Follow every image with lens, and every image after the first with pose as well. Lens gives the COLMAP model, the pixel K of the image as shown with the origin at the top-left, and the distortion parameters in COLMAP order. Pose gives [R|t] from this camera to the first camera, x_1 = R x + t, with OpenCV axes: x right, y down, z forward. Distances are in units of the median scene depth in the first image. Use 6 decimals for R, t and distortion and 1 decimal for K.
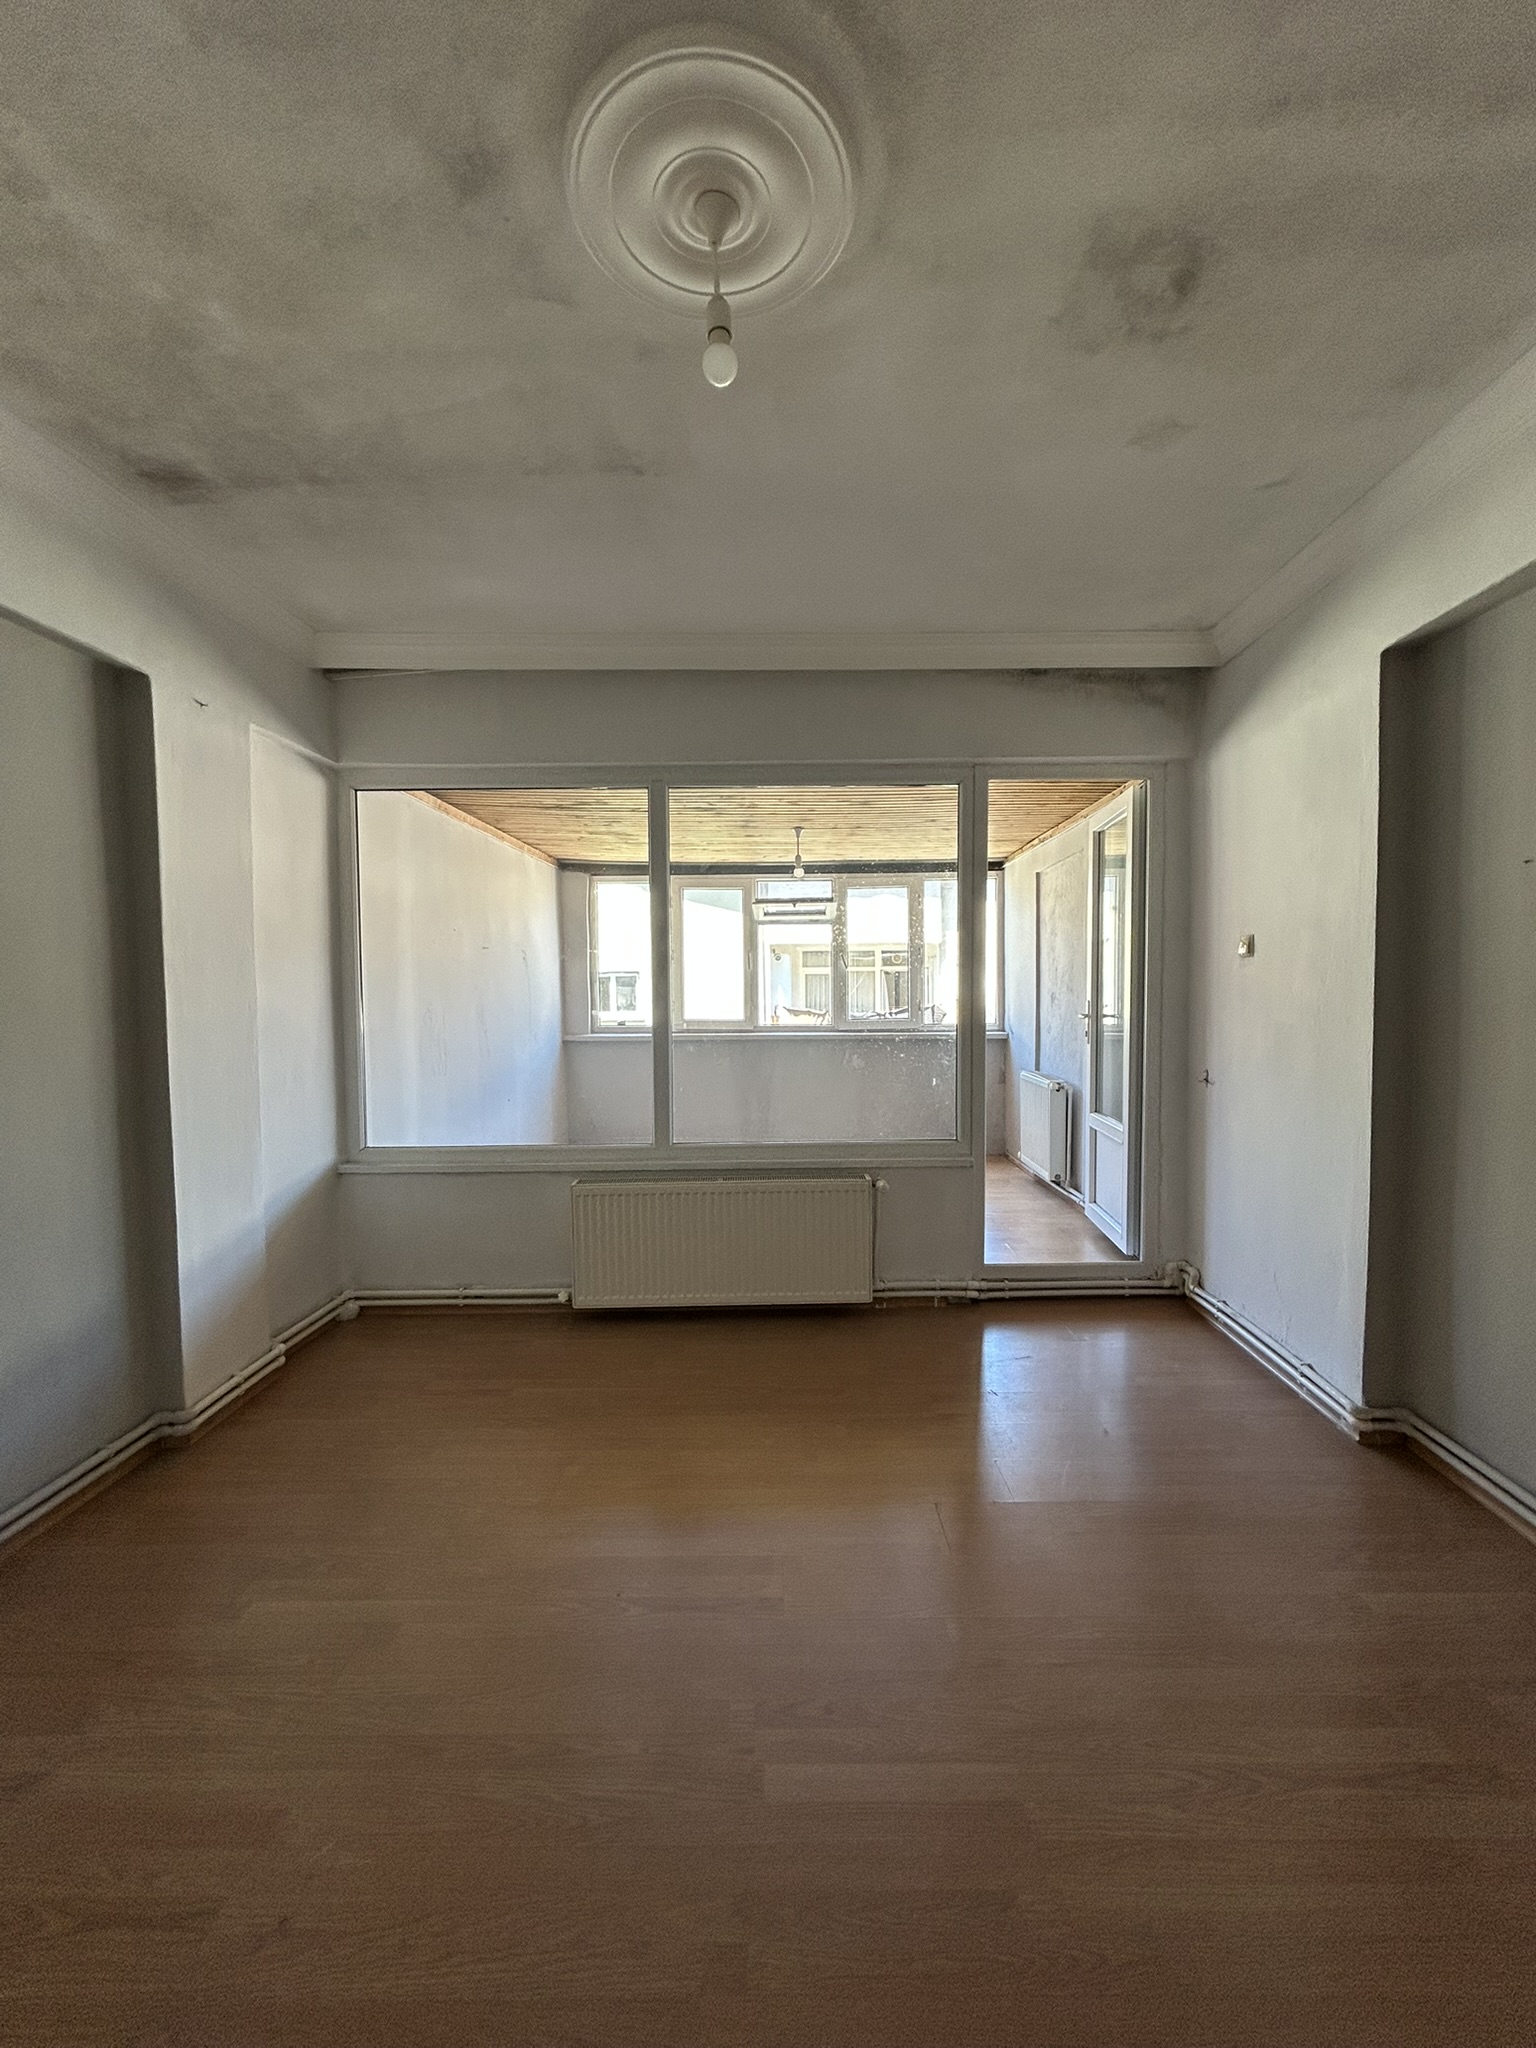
lens RADIAL K [[845.1, 0, 768.0], [0, 845.1, 1024.0], [0, 0, 1]] dist [-0.000074, 0.000063]
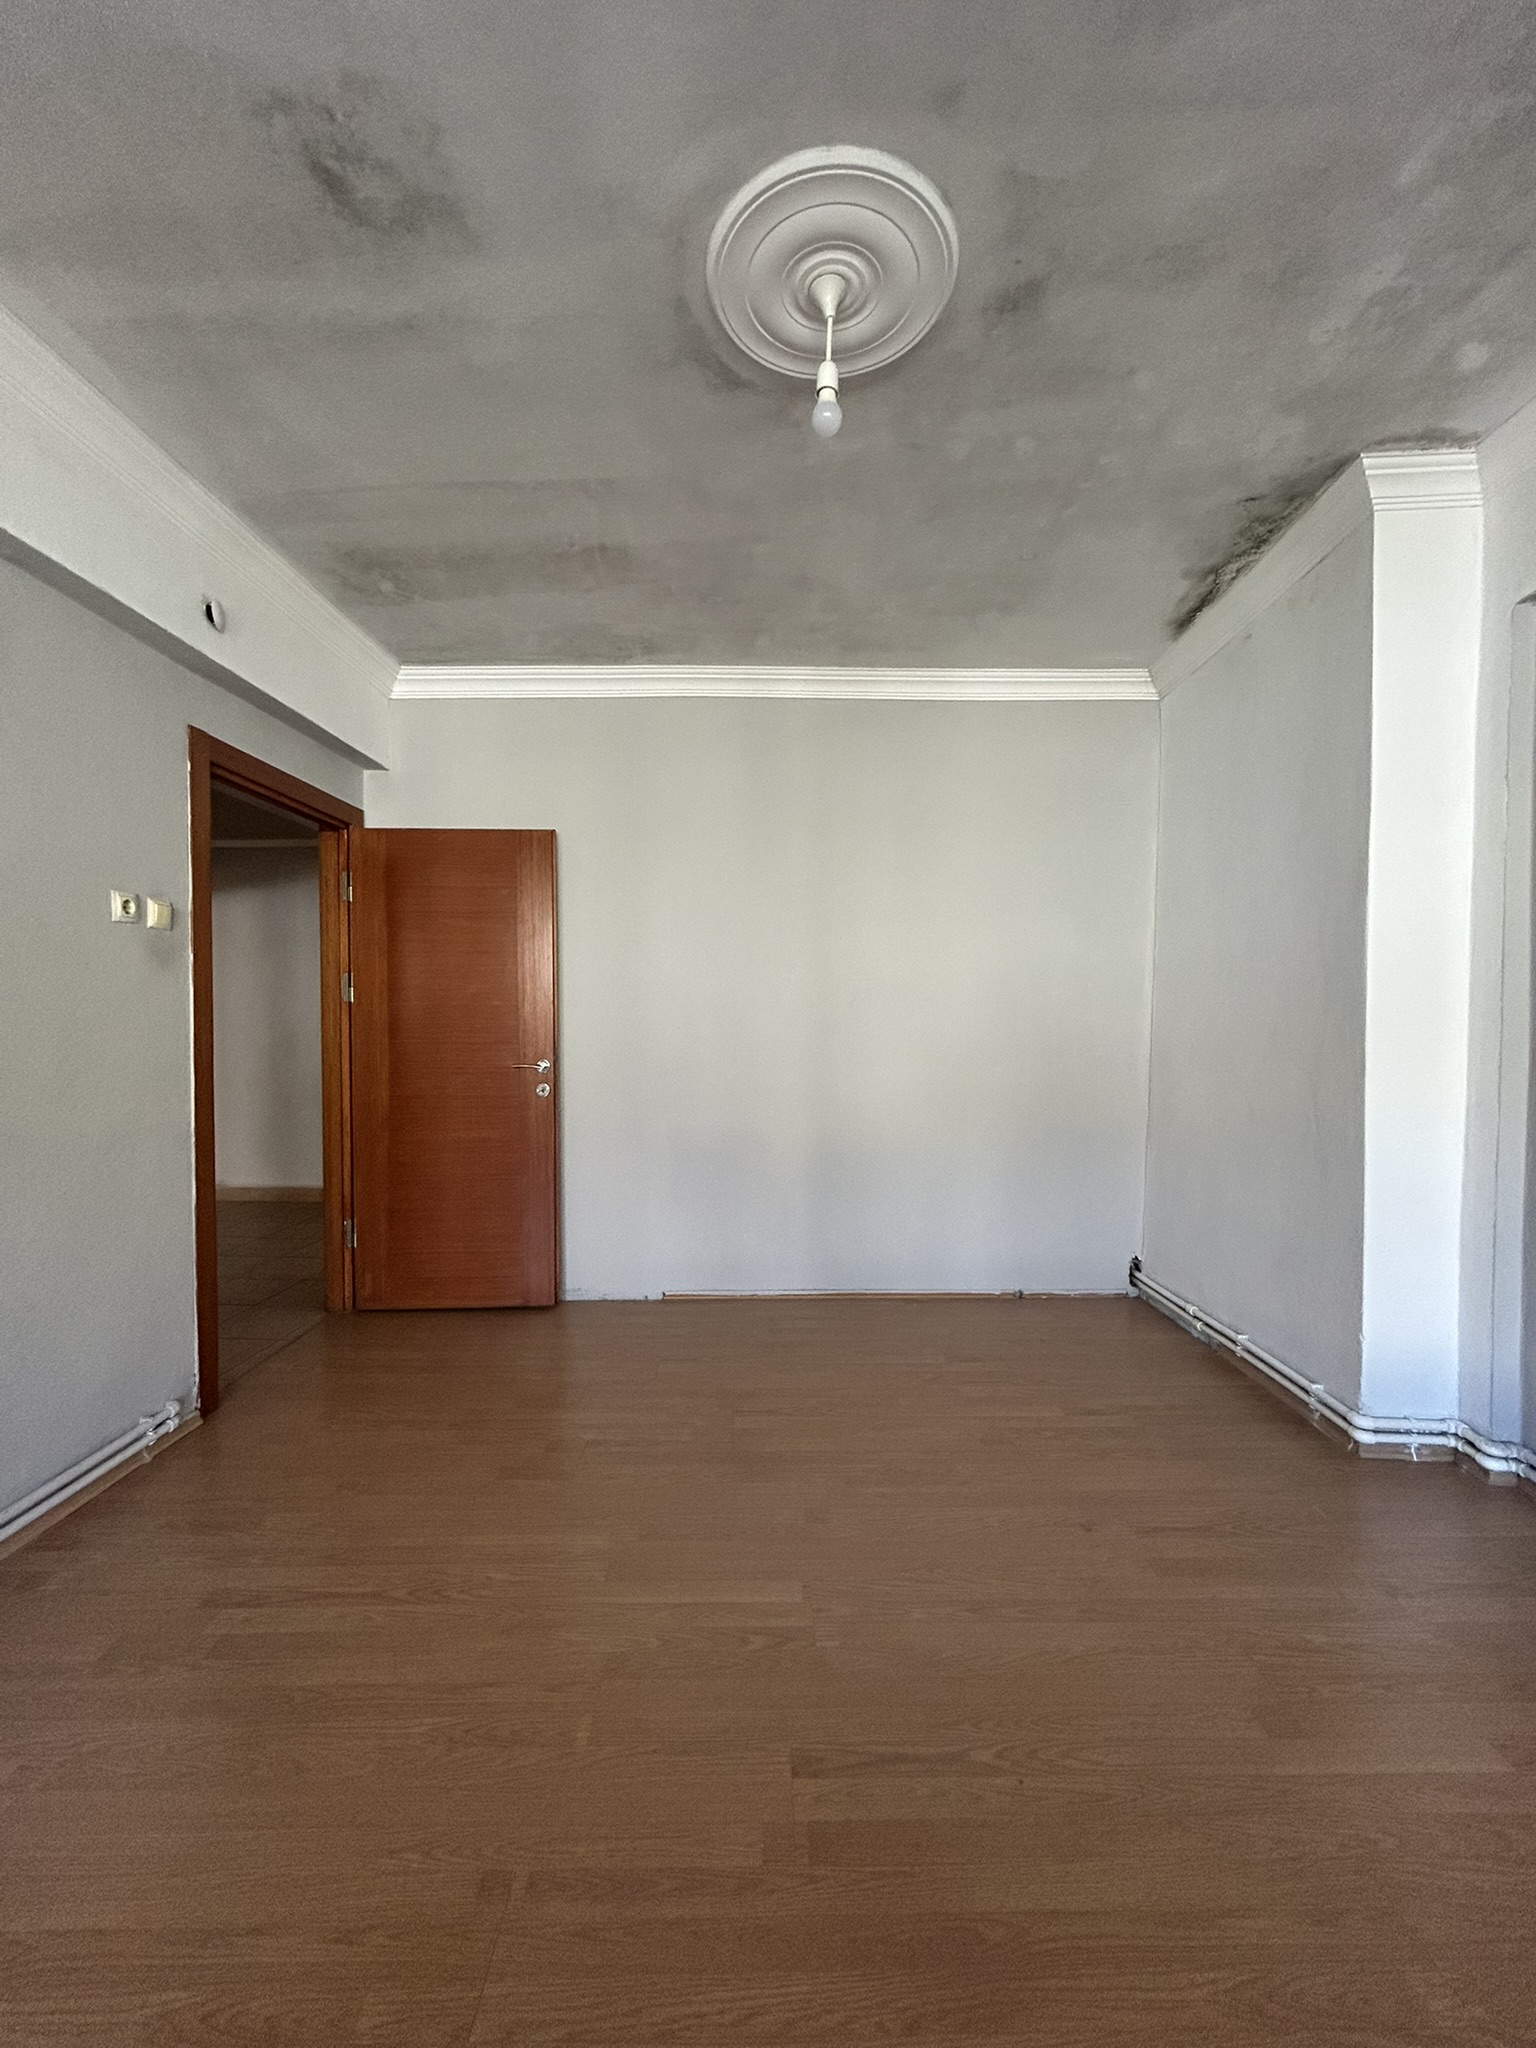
lens RADIAL K [[822.9, 0, 769.4], [0, 822.9, 1025.3], [0, 0, 1]] dist [-0.001317, 0.000158]
pose [[-0.999868, 0.015146, -0.005932, 0.034765], [0.014846, 0.998747, 0.047798, 0.002273], [0.006648, 0.047703, -0.998839, 1.874750]]
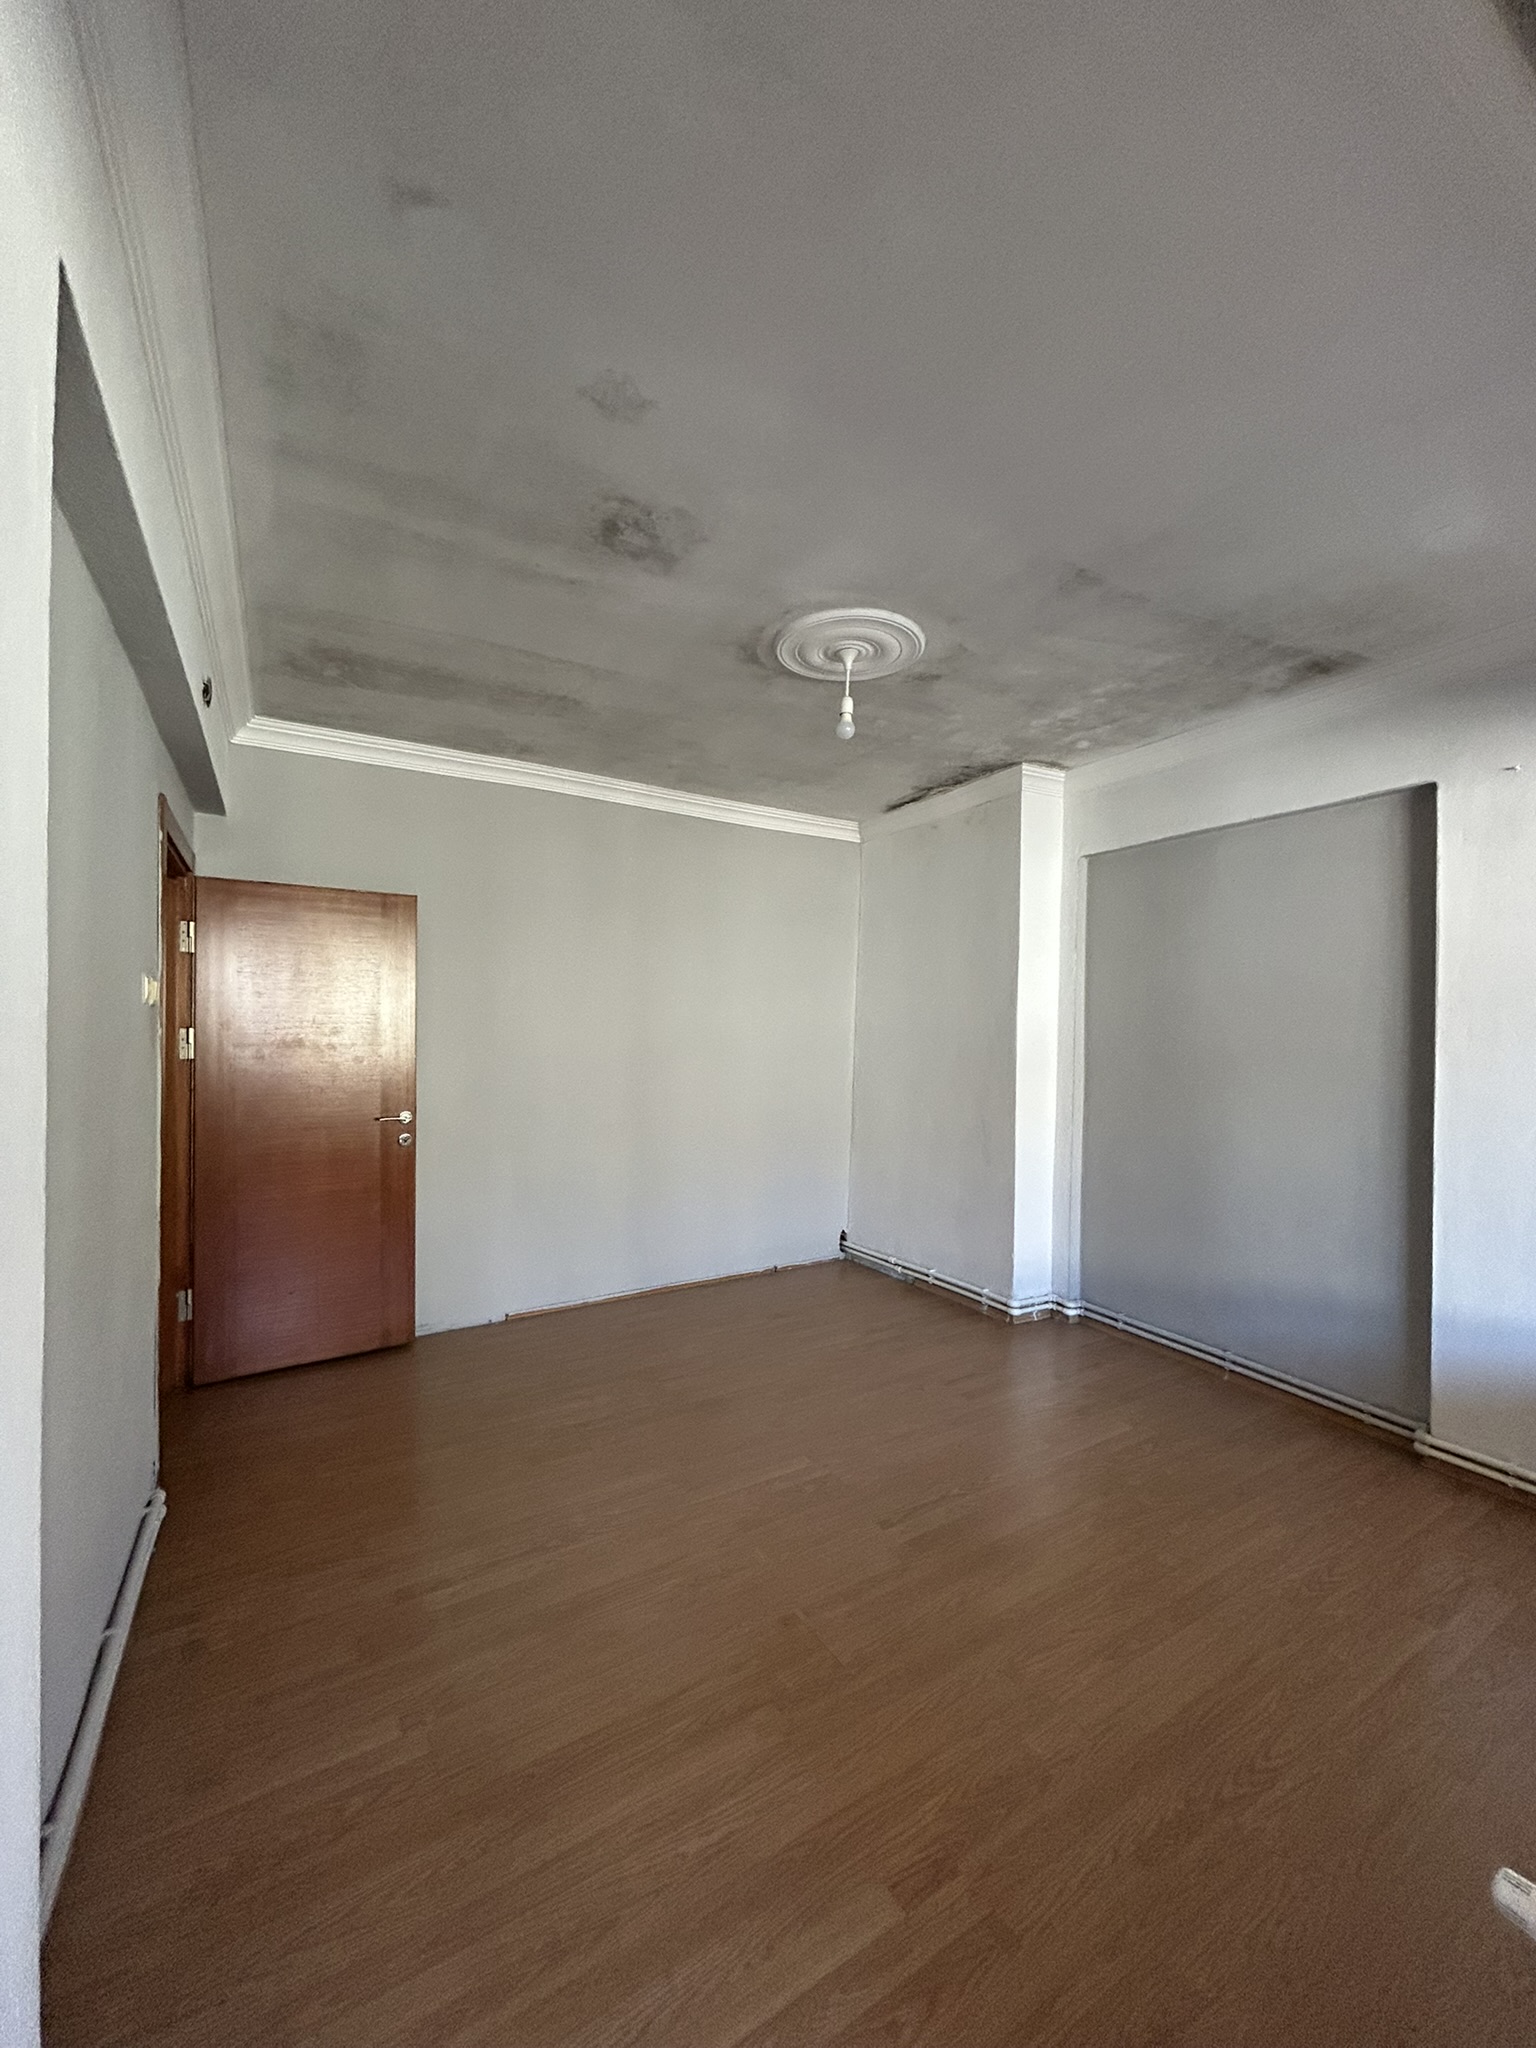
lens RADIAL K [[822.9, 0, 769.4], [0, 822.9, 1025.3], [0, 0, 1]] dist [-0.001317, 0.000158]
pose [[-0.848091, 0.005265, -0.529824, 0.935248], [-0.017845, 0.999100, 0.038493, -0.153085], [0.529549, 0.042100, -0.847234, 2.174538]]
